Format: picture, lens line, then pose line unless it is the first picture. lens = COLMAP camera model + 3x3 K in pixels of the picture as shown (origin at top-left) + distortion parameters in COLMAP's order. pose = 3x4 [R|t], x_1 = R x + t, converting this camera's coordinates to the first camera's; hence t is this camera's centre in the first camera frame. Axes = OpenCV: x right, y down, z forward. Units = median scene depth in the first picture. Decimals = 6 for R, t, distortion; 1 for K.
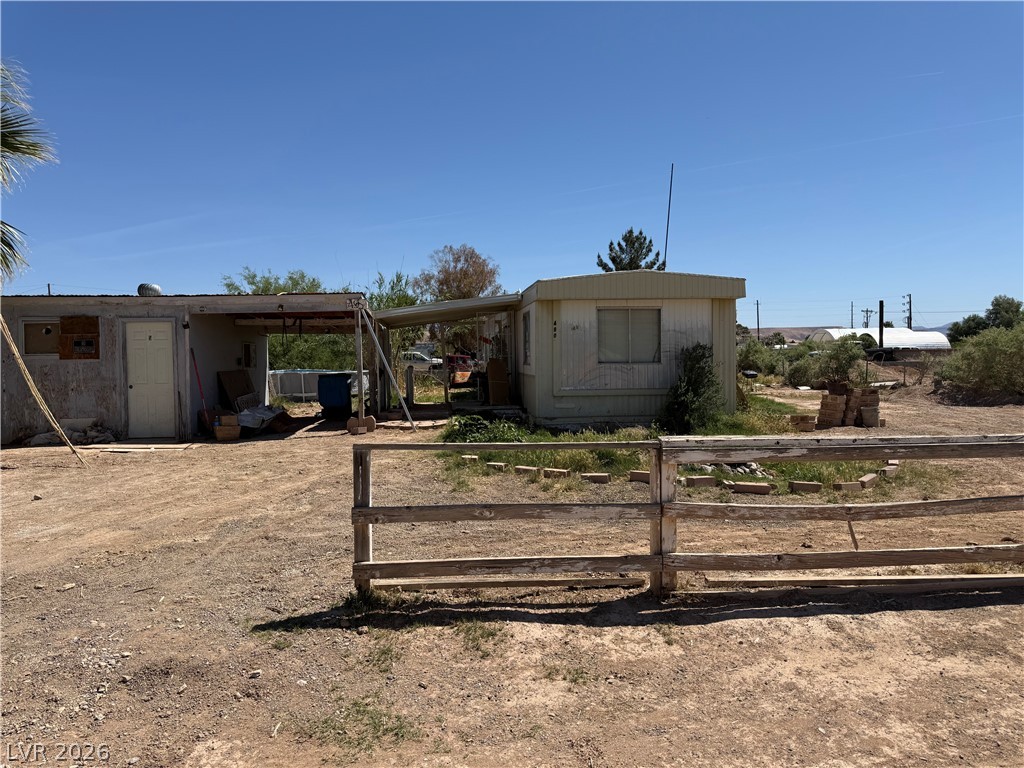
lens RADIAL K [[716.8, 0, 511.9], [0, 716.8, 383.9], [0, 0, 1]] dist [0.012826, 0.001550]
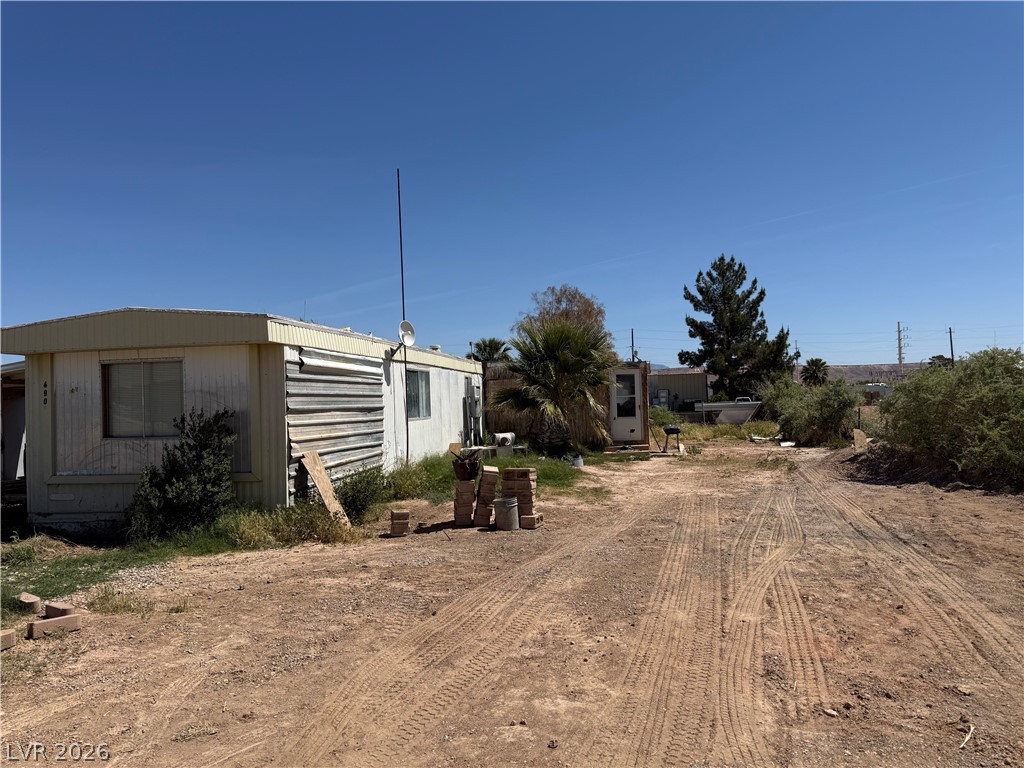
lens RADIAL K [[716.8, 0, 511.7], [0, 716.8, 384.2], [0, 0, 1]] dist [0.012826, 0.001550]
pose [[0.965800, -0.024835, -0.258097, 0.141041], [0.010089, 0.998248, -0.058300, -0.007301], [0.259093, 0.053702, 0.964358, 0.080941]]
